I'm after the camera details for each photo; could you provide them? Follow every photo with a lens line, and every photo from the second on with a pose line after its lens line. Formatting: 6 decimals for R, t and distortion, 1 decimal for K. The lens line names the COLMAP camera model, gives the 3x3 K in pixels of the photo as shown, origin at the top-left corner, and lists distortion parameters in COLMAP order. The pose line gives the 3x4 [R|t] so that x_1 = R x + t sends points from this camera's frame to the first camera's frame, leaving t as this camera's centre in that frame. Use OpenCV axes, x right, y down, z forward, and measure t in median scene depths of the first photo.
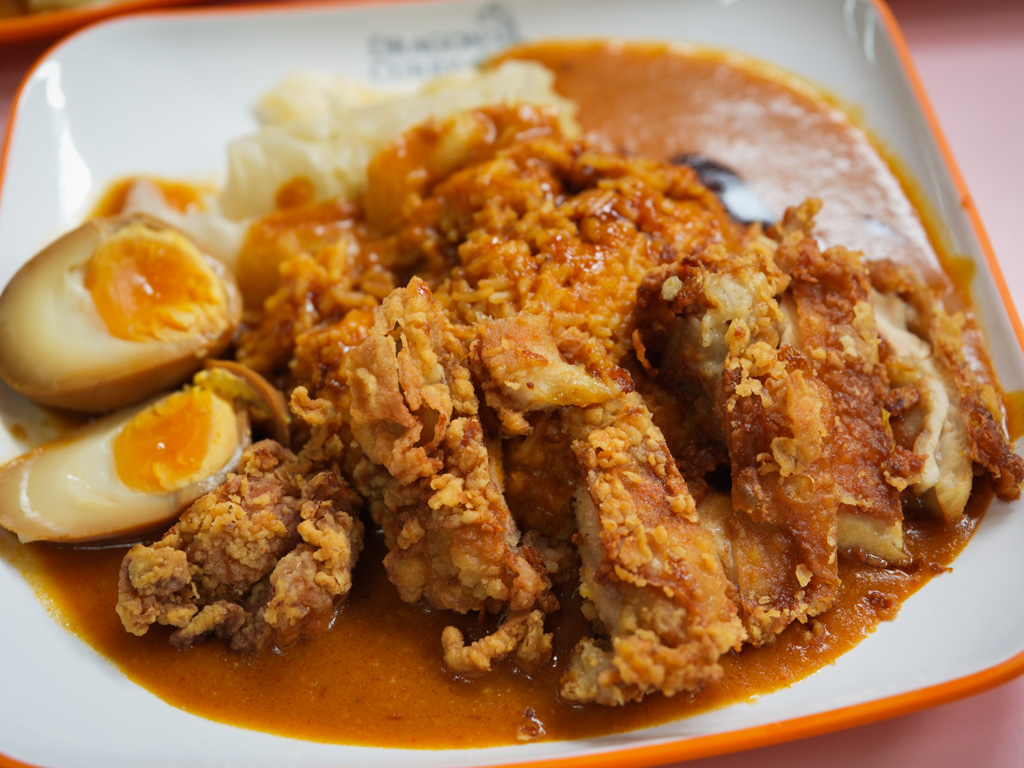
lens RADIAL K [[1511.8, 0, 512.0], [0, 1511.8, 384.0], [0, 0, 1]] dist [0.096147, -0.021290]
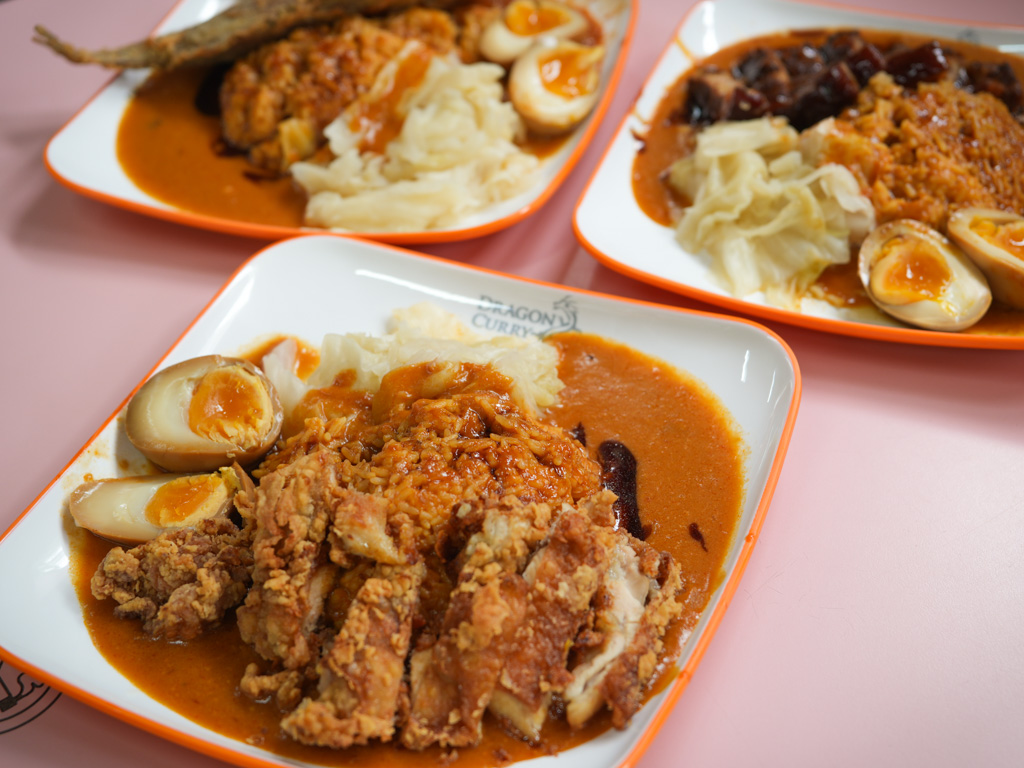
lens RADIAL K [[1511.8, 0, 512.0], [0, 1511.8, 384.0], [0, 0, 1]] dist [0.096147, -0.021290]
pose [[0.886185, 0.311200, -0.343264, 0.646253], [-0.349893, 0.935144, -0.055506, -0.117846], [0.303728, 0.169294, 0.937597, -0.449824]]
